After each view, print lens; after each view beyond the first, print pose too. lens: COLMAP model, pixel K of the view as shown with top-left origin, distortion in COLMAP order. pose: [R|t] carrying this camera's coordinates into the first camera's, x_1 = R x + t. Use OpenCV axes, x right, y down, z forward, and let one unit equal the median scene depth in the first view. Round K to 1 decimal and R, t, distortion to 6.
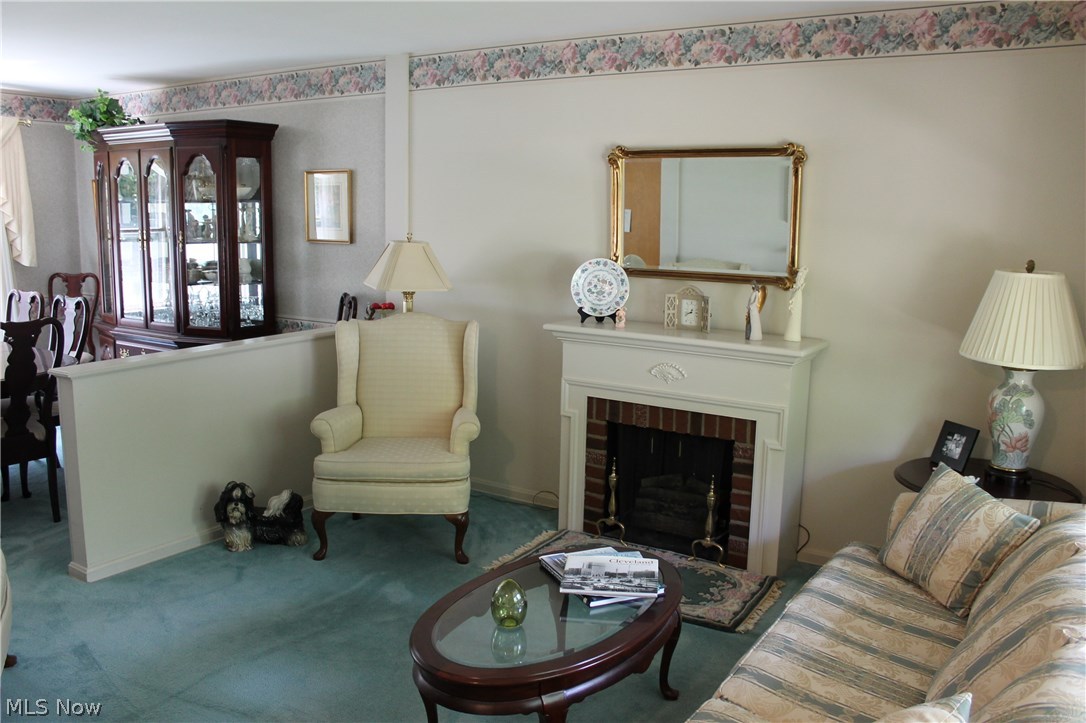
lens RADIAL K [[924.1, 0, 546.8], [0, 924.1, 365.6], [0, 0, 1]] dist [-0.146052, 0.112619]
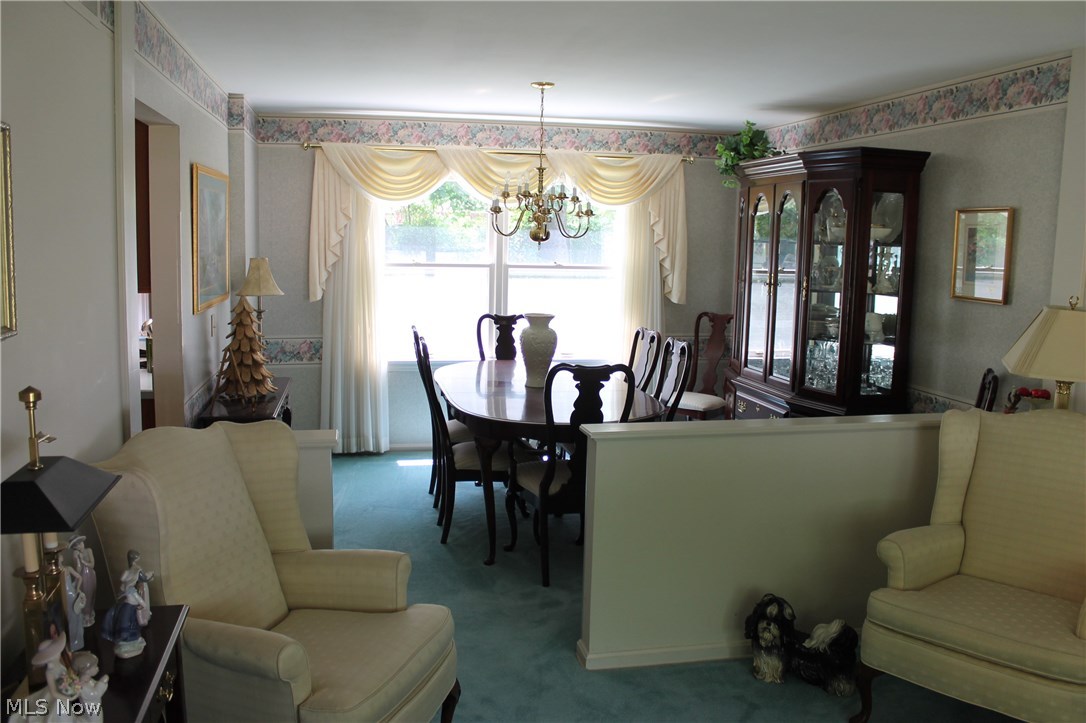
lens RADIAL K [[924.1, 0, 538.3], [0, 924.1, 364.4], [0, 0, 1]] dist [-0.146052, 0.112619]
pose [[0.710493, 0.099444, -0.696642, 0.032345], [-0.133010, 0.991098, 0.005823, -0.036627], [0.691019, 0.088523, 0.717395, 0.201686]]
